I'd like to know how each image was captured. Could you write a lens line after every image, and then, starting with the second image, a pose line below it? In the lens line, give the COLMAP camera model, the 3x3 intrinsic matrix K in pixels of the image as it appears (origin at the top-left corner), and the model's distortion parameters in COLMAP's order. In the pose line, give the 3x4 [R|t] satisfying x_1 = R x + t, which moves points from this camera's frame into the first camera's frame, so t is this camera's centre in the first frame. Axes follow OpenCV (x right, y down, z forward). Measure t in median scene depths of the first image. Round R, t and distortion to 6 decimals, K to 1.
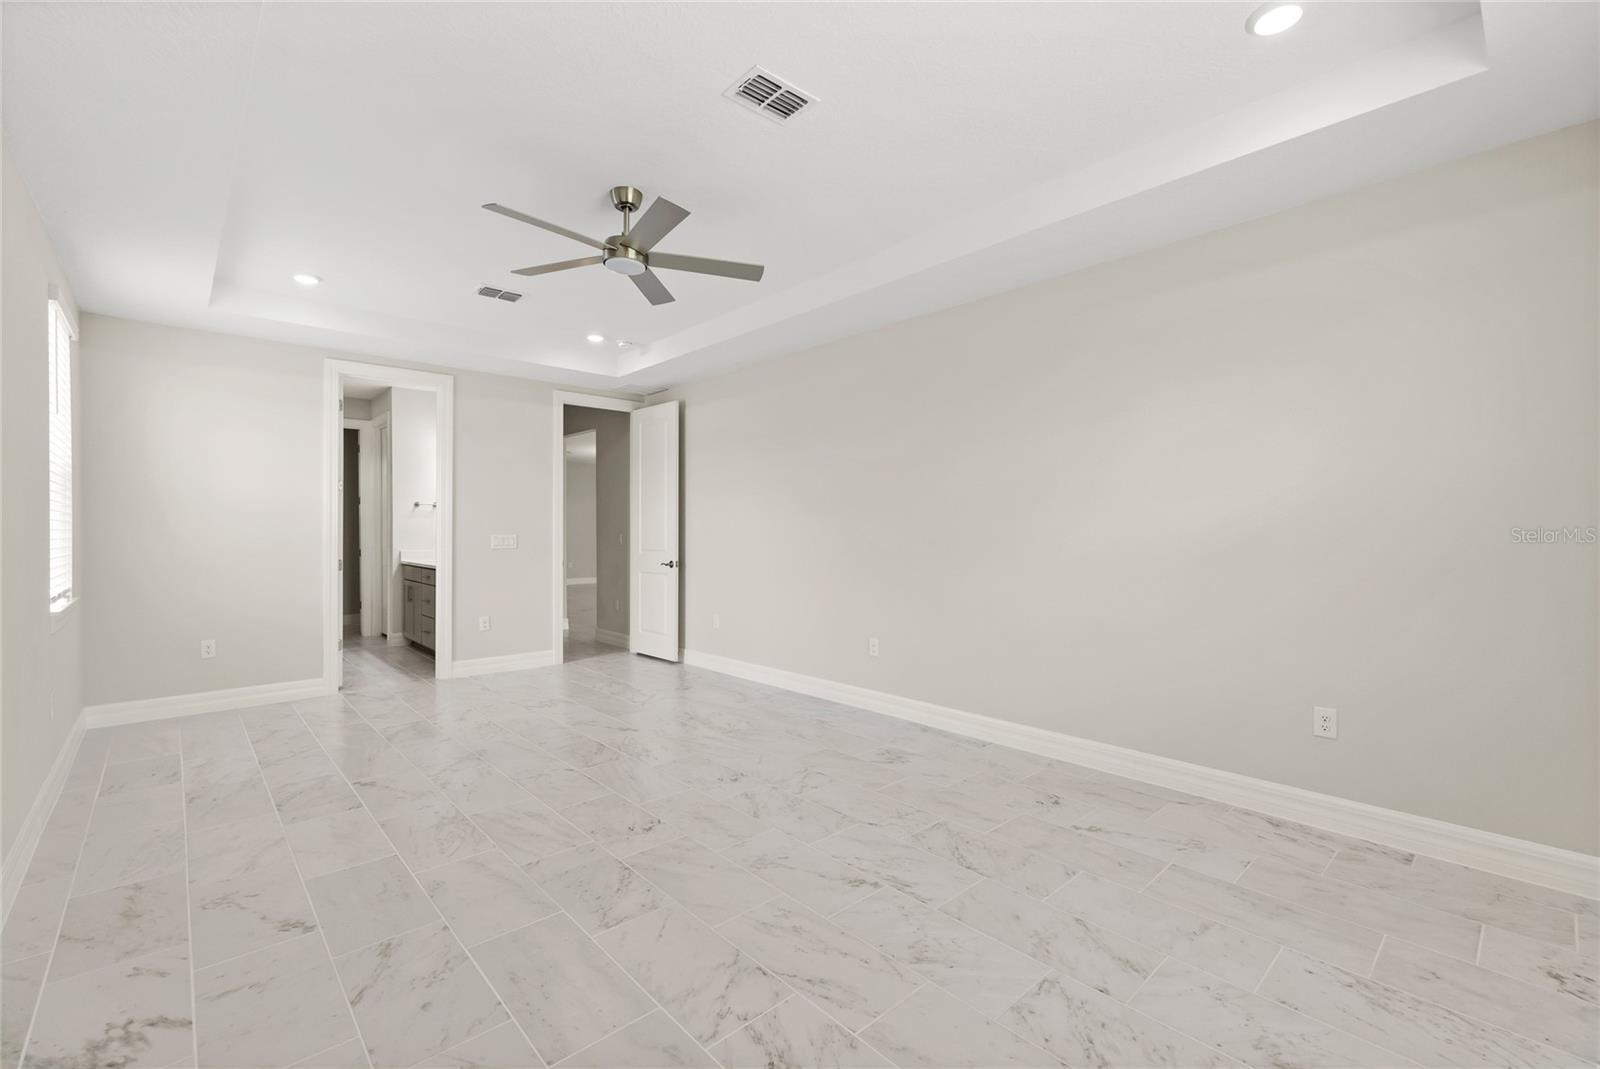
lens RADIAL K [[688.0, 0, 797.3], [0, 688.0, 535.3], [0, 0, 1]] dist [0.000683, 0.000161]
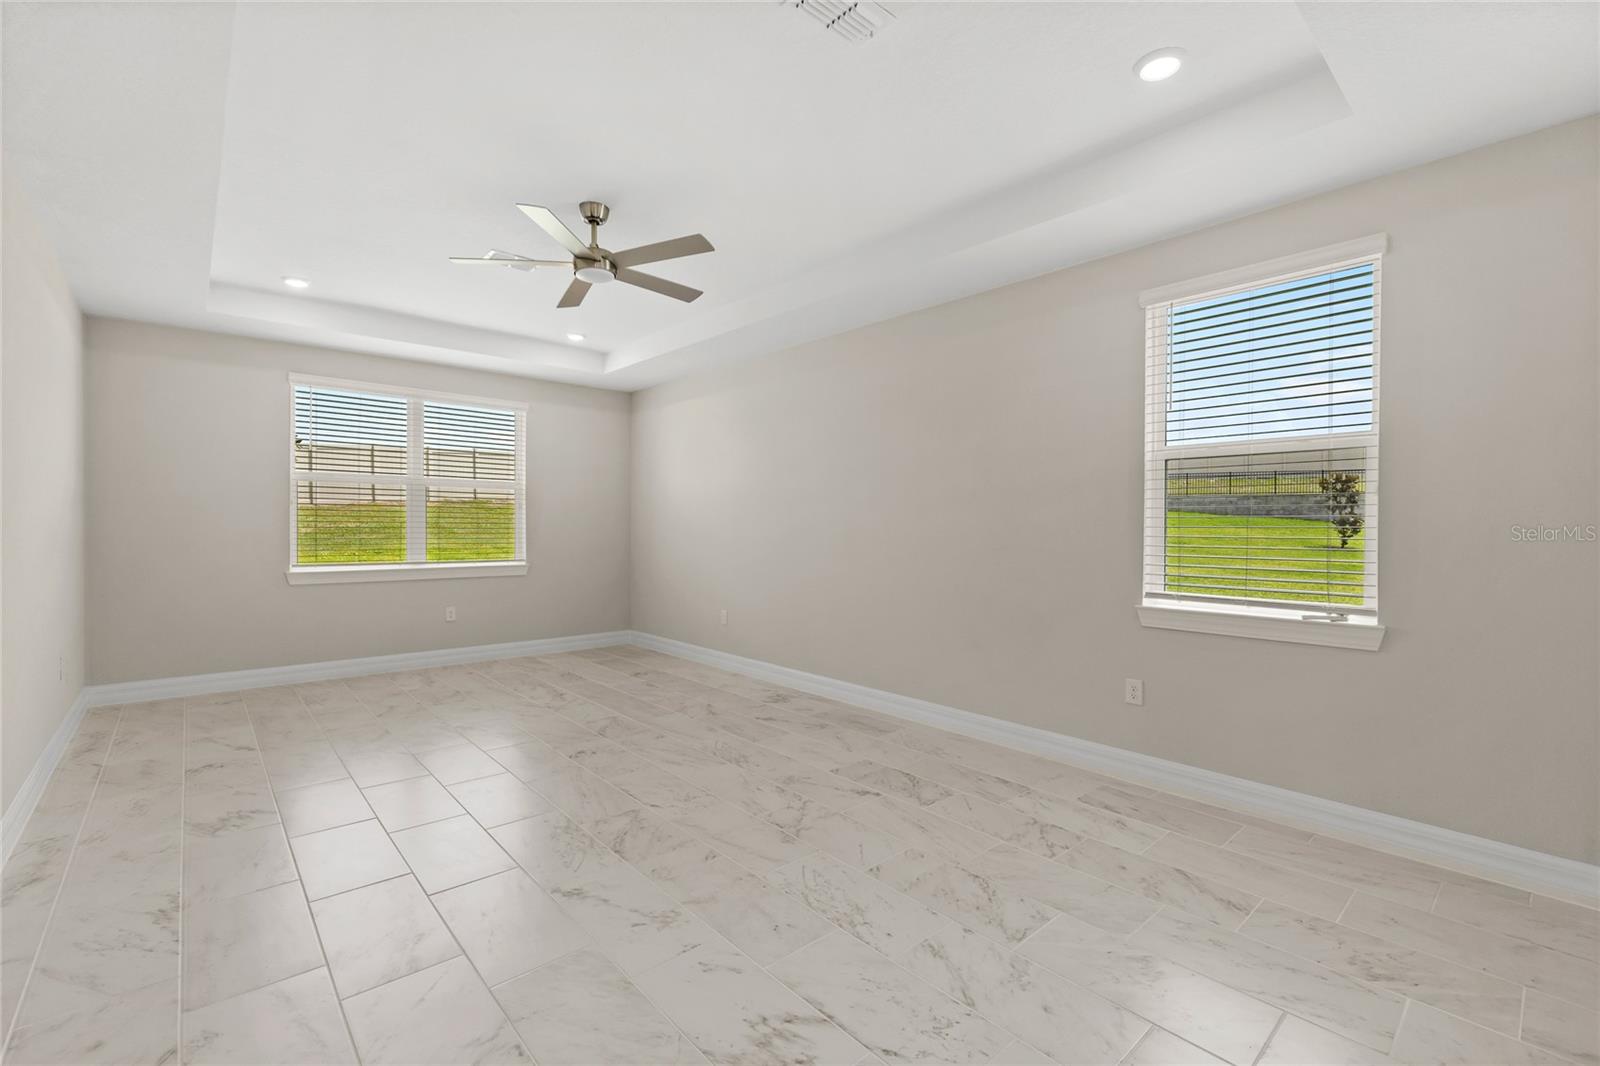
lens RADIAL K [[685.1, 0, 796.4], [0, 685.1, 529.6], [0, 0, 1]] dist [0.000150, 0.000118]
pose [[-0.999842, -0.006511, 0.016524, -0.524651], [-0.006299, 0.999898, 0.012825, -0.011049], [-0.016605, 0.012719, -0.999781, 1.863335]]
